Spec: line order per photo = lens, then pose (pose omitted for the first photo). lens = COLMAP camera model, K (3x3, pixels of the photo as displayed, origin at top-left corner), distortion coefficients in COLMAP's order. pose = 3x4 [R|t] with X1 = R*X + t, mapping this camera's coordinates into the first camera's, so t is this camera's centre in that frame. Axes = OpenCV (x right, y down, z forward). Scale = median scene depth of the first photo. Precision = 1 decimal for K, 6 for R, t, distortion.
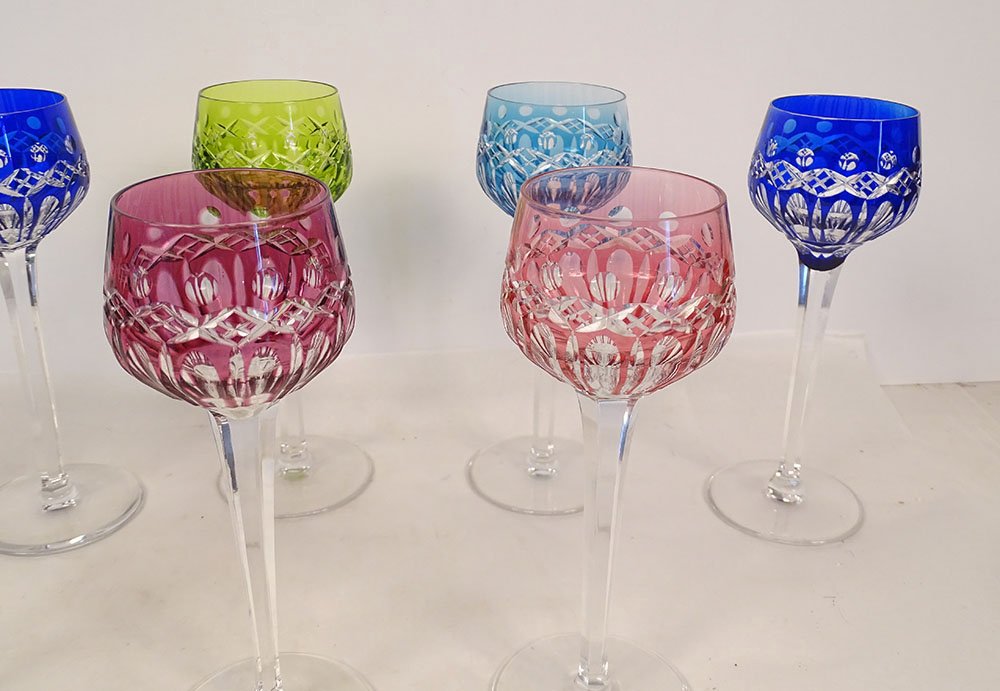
lens RADIAL K [[687.8, 0, 500.0], [0, 687.8, 345.5], [0, 0, 1]] dist [0.023842, 0.000414]
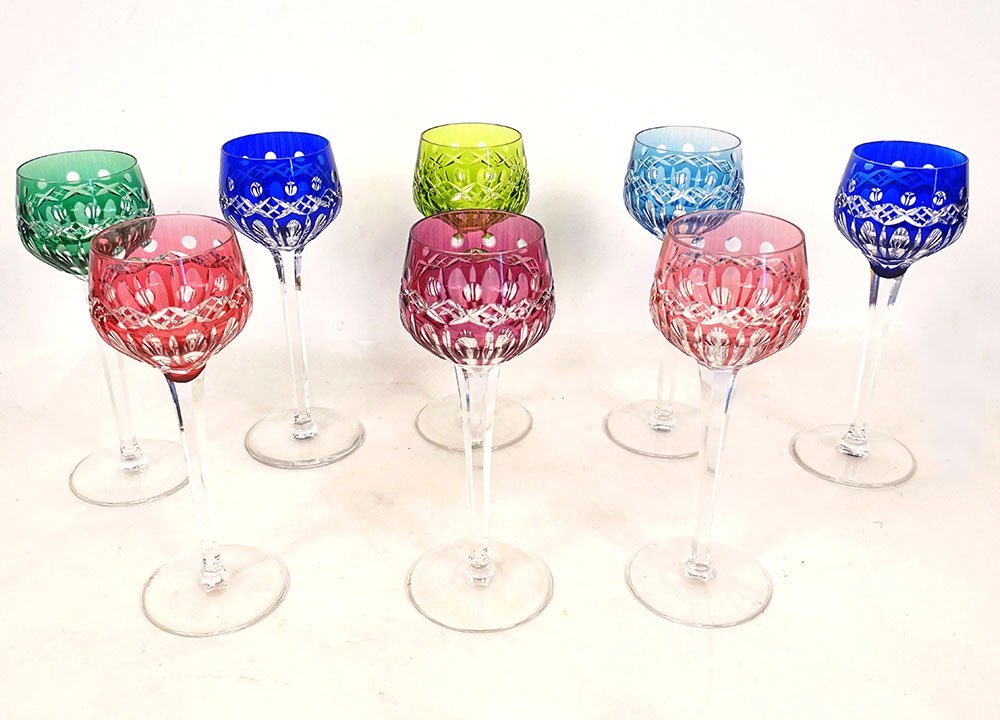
lens RADIAL K [[846.9, 0, 500.0], [0, 846.9, 360.0], [0, 0, 1]] dist [0.004154, 0.000393]
pose [[0.995795, 0.031940, -0.085863, -0.130714], [-0.027293, 0.998127, 0.054757, -0.023361], [0.087451, -0.052183, 0.994801, -0.711417]]
